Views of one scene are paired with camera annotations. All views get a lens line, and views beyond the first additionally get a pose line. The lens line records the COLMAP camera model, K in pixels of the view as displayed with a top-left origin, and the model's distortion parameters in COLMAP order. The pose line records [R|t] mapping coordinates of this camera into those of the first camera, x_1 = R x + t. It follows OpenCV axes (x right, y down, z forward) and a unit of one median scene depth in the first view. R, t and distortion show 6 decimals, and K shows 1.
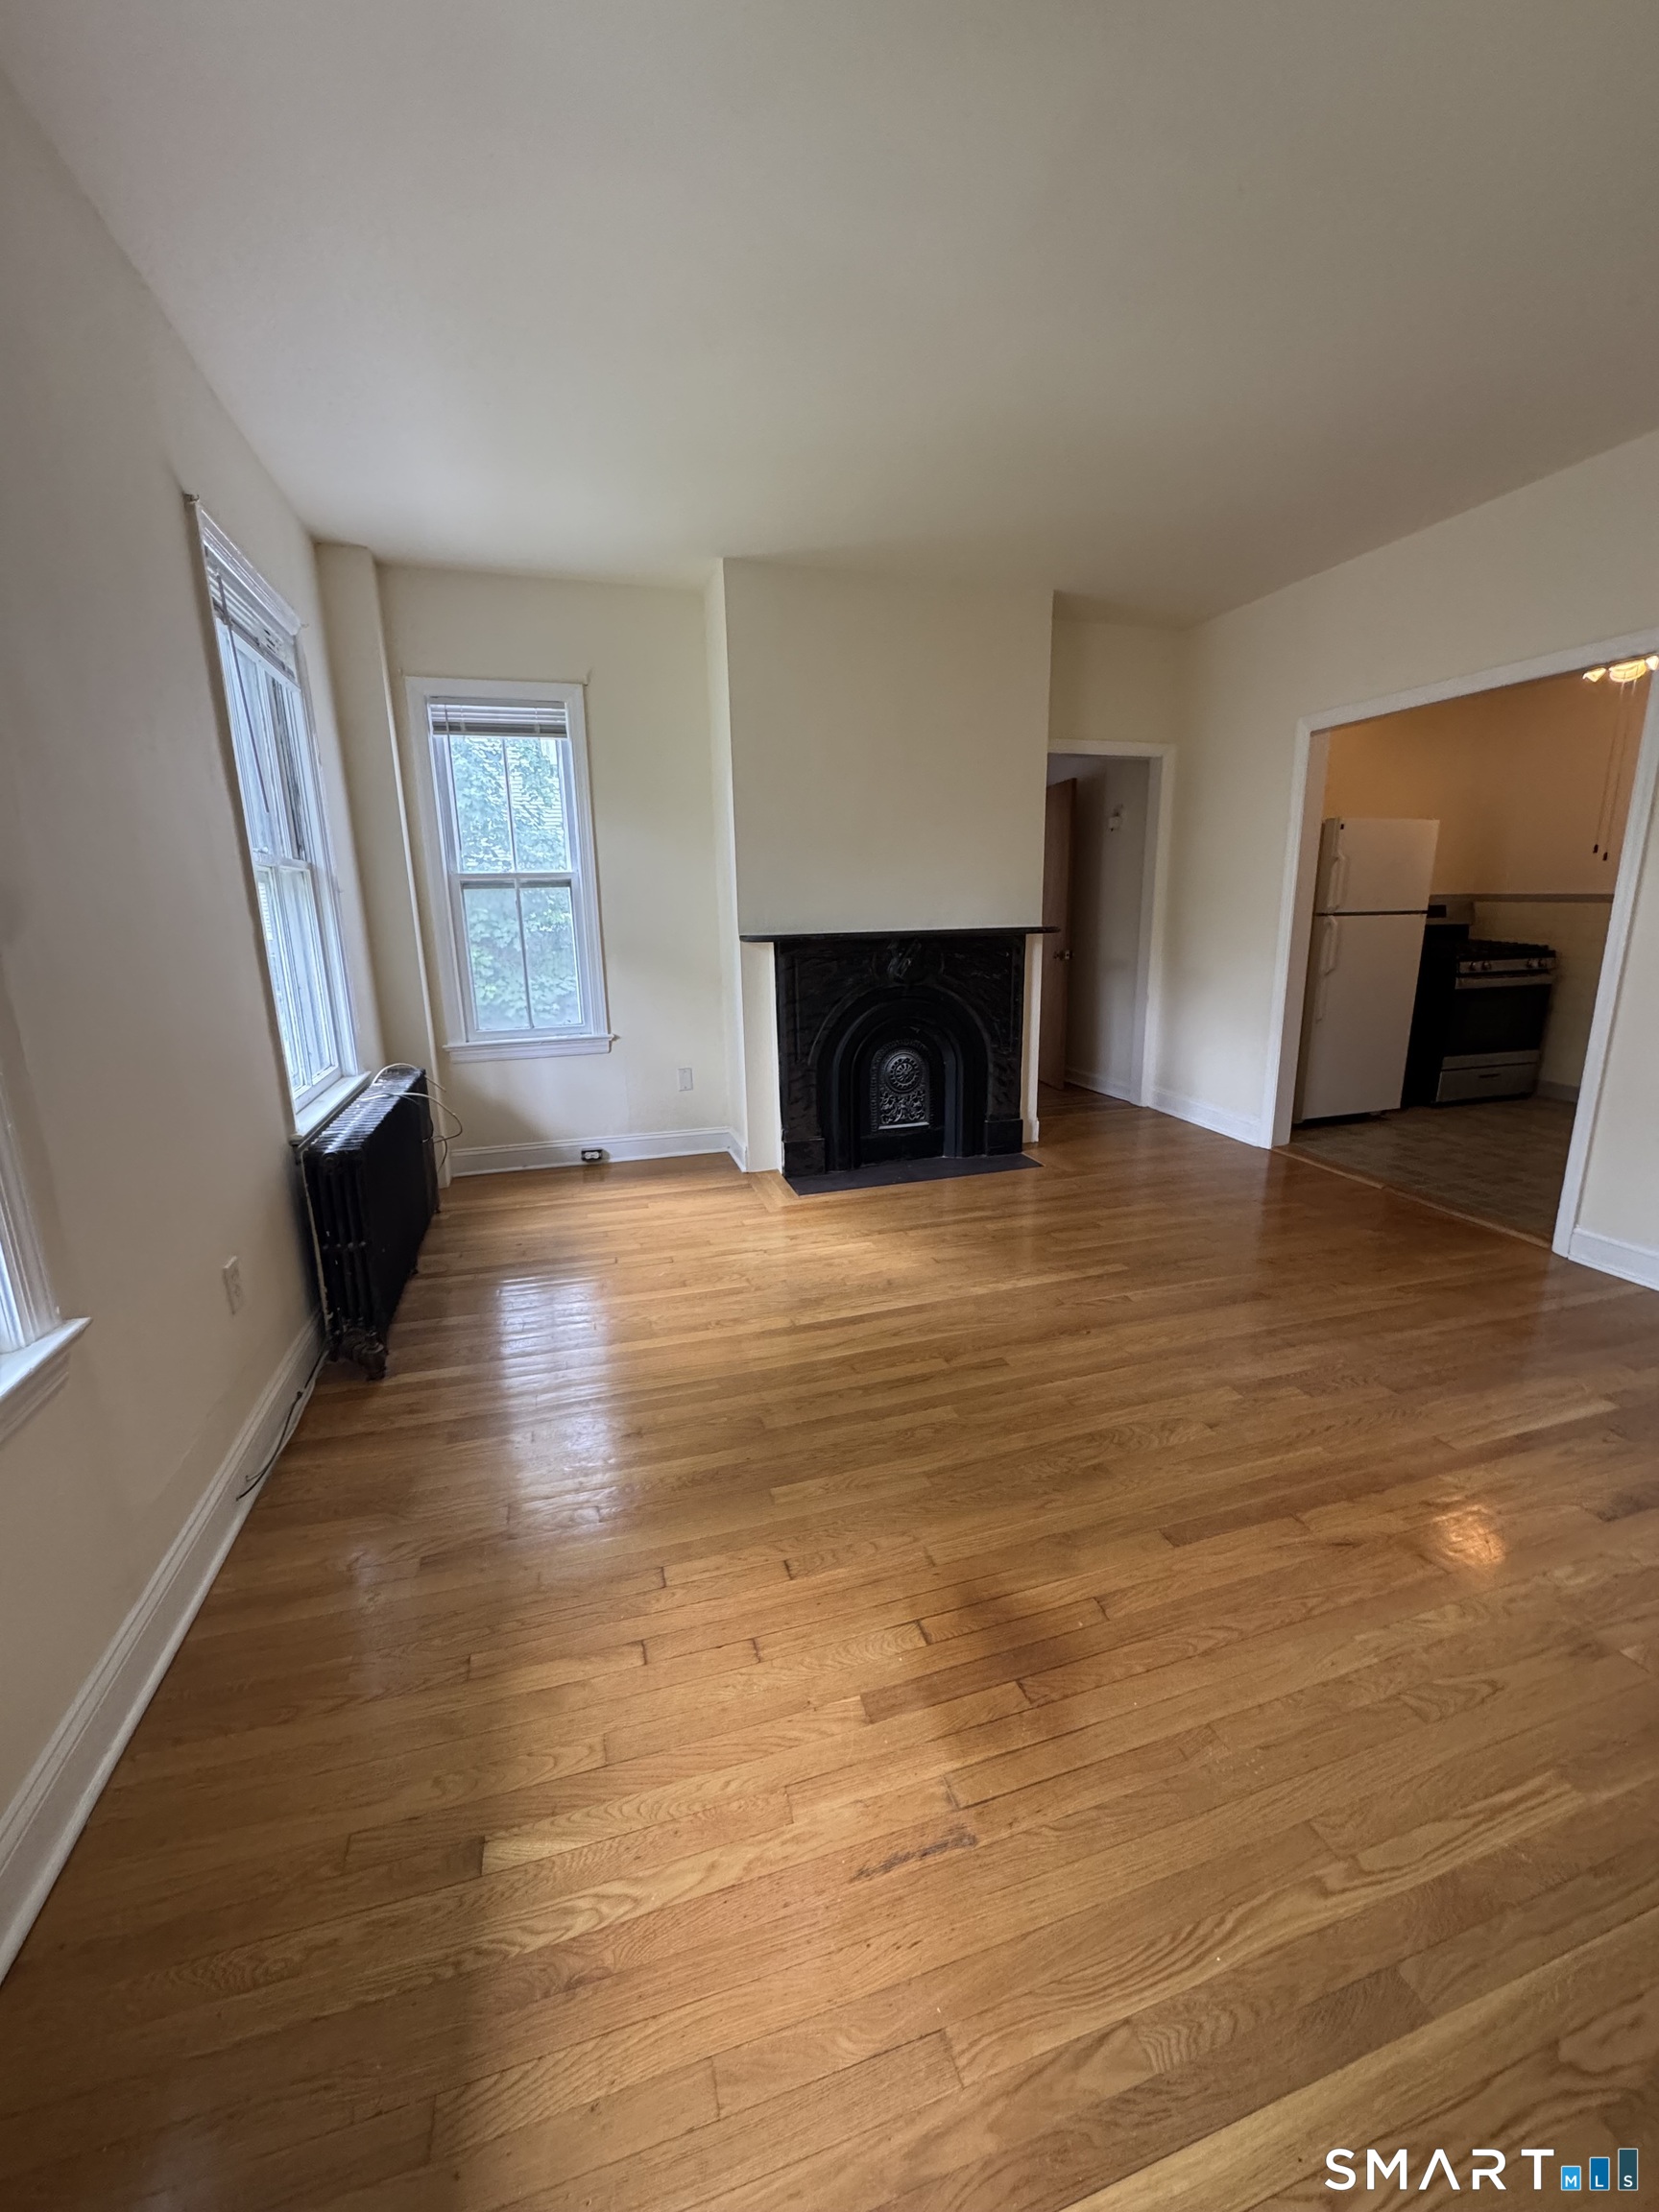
lens RADIAL K [[876.2, 0, 838.4], [0, 876.2, 1104.6], [0, 0, 1]] dist [-0.002414, -0.001291]
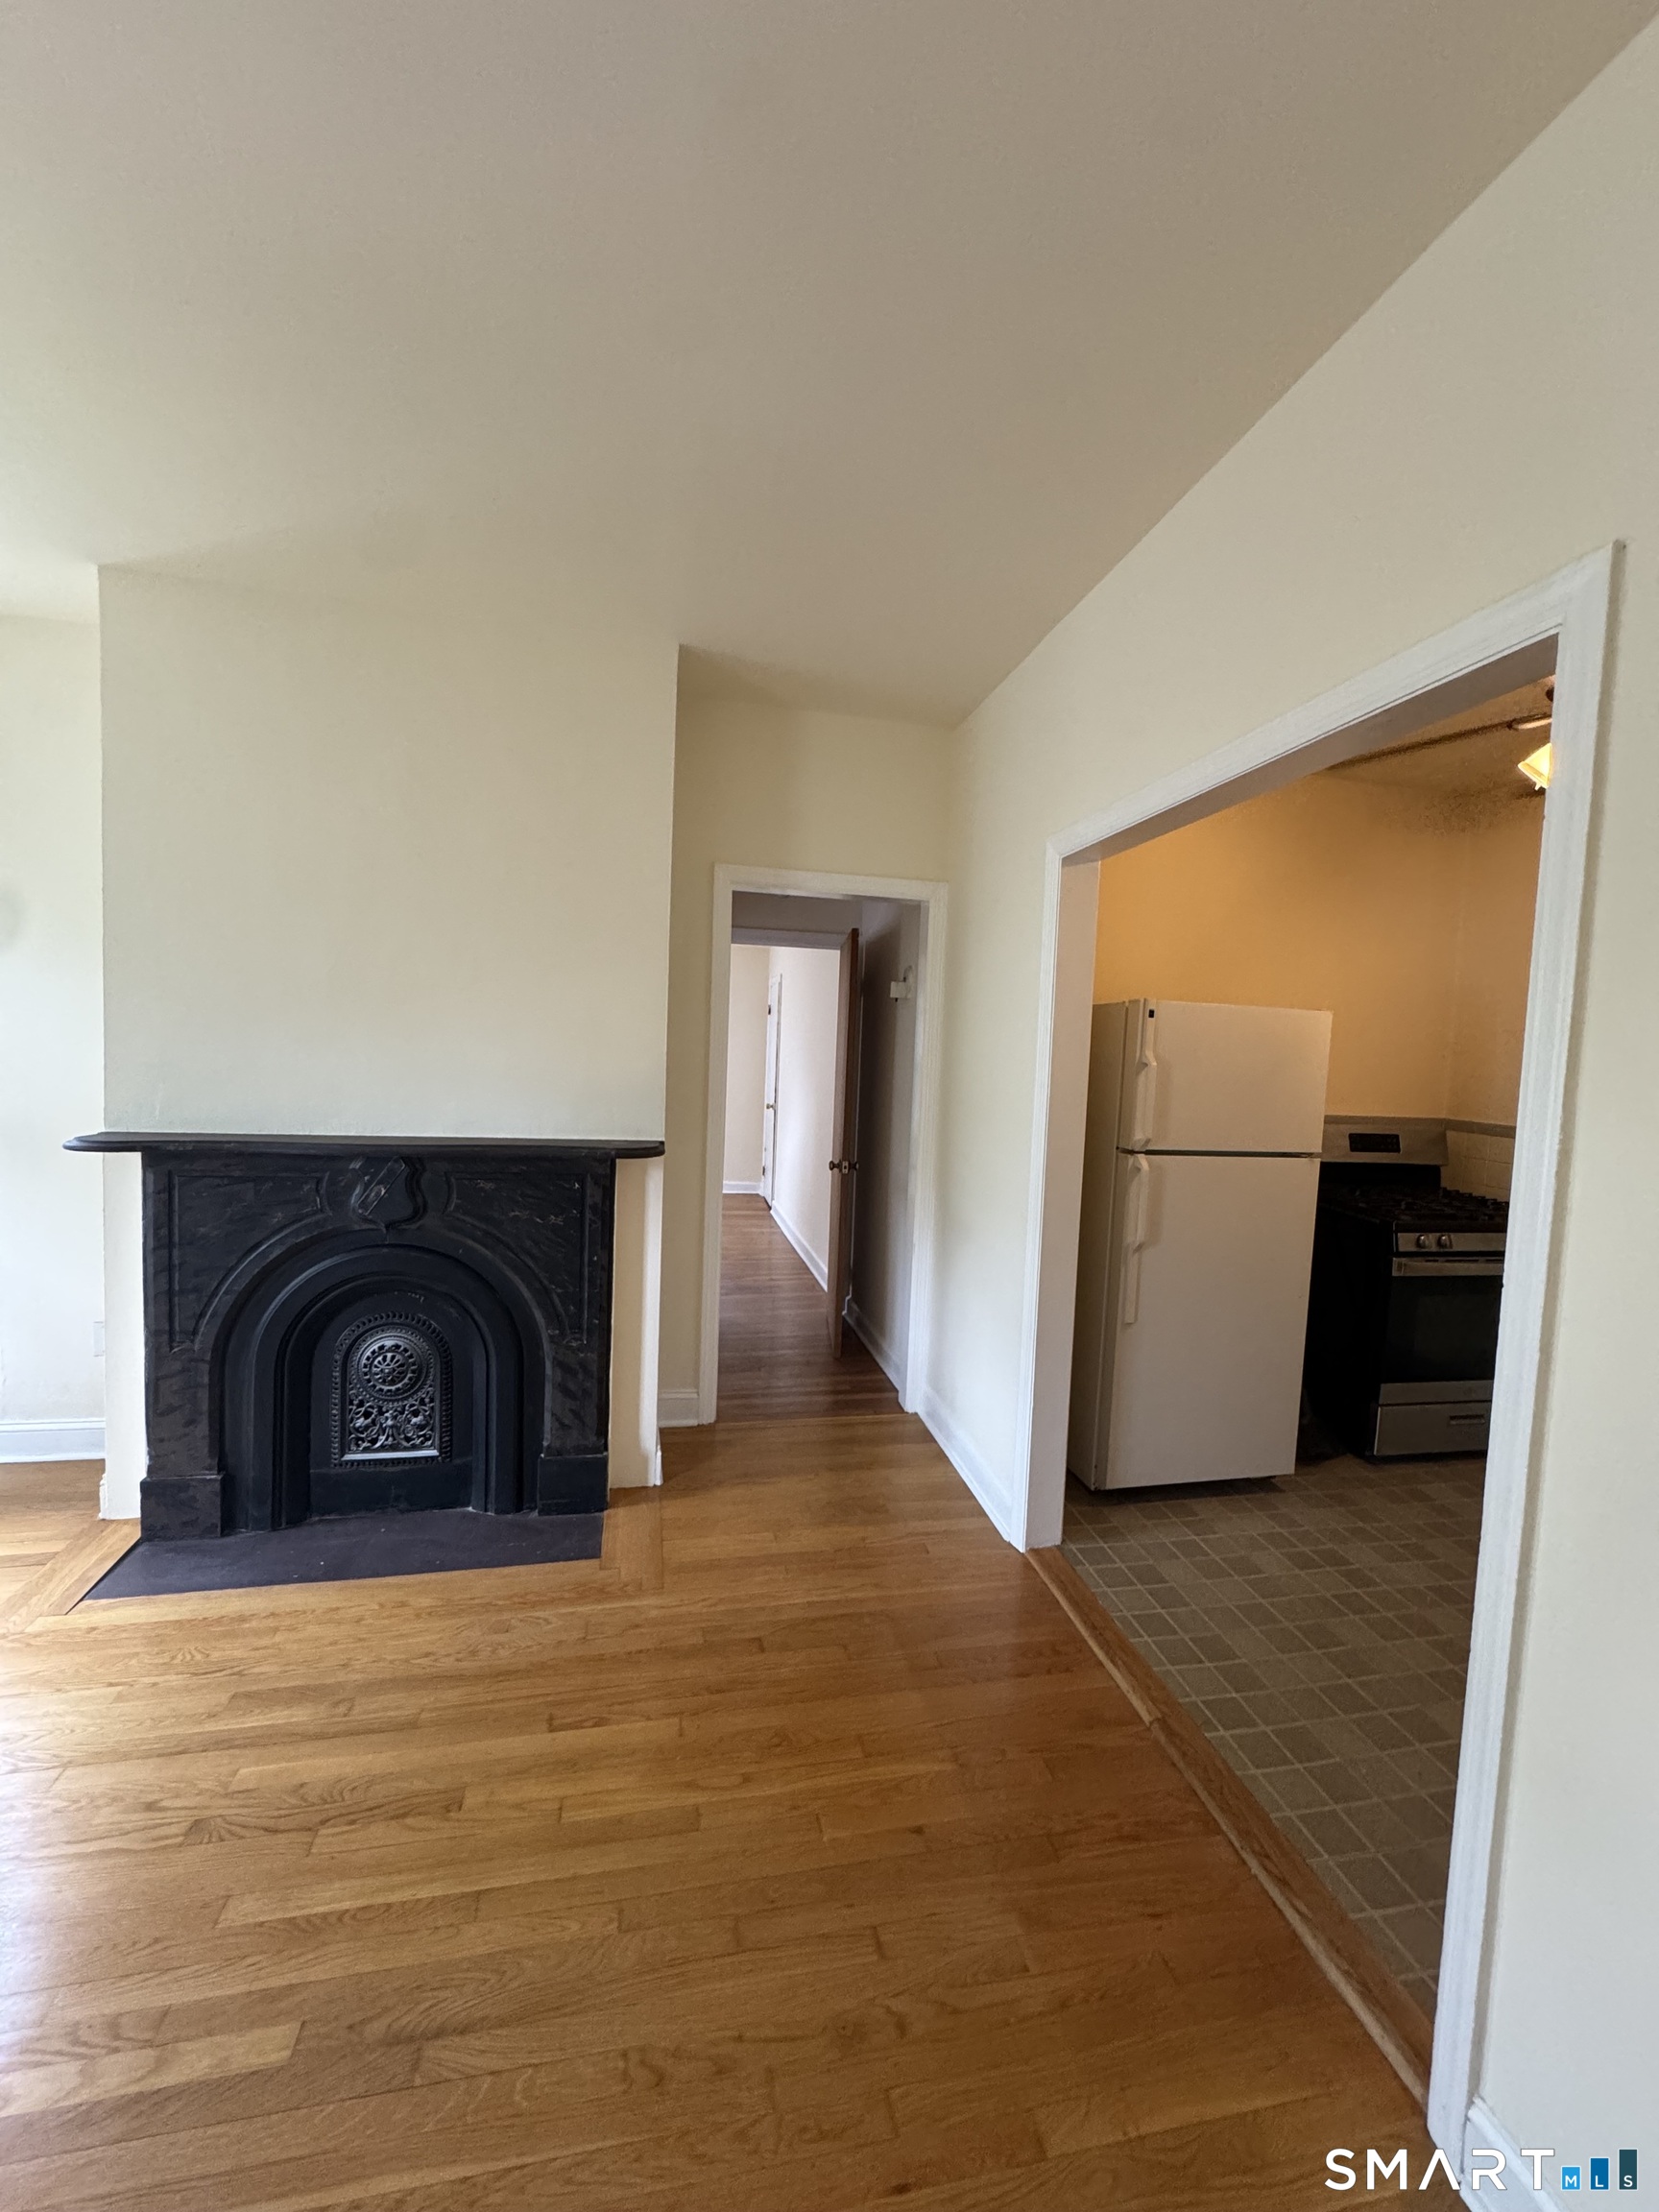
lens RADIAL K [[876.2, 0, 830.2], [0, 876.2, 1110.6], [0, 0, 1]] dist [-0.002414, -0.001291]
pose [[0.994130, 0.063768, -0.087403, 0.413175], [-0.077284, 0.983891, -0.161199, -0.135832], [0.075715, 0.167007, 0.983044, 0.394181]]
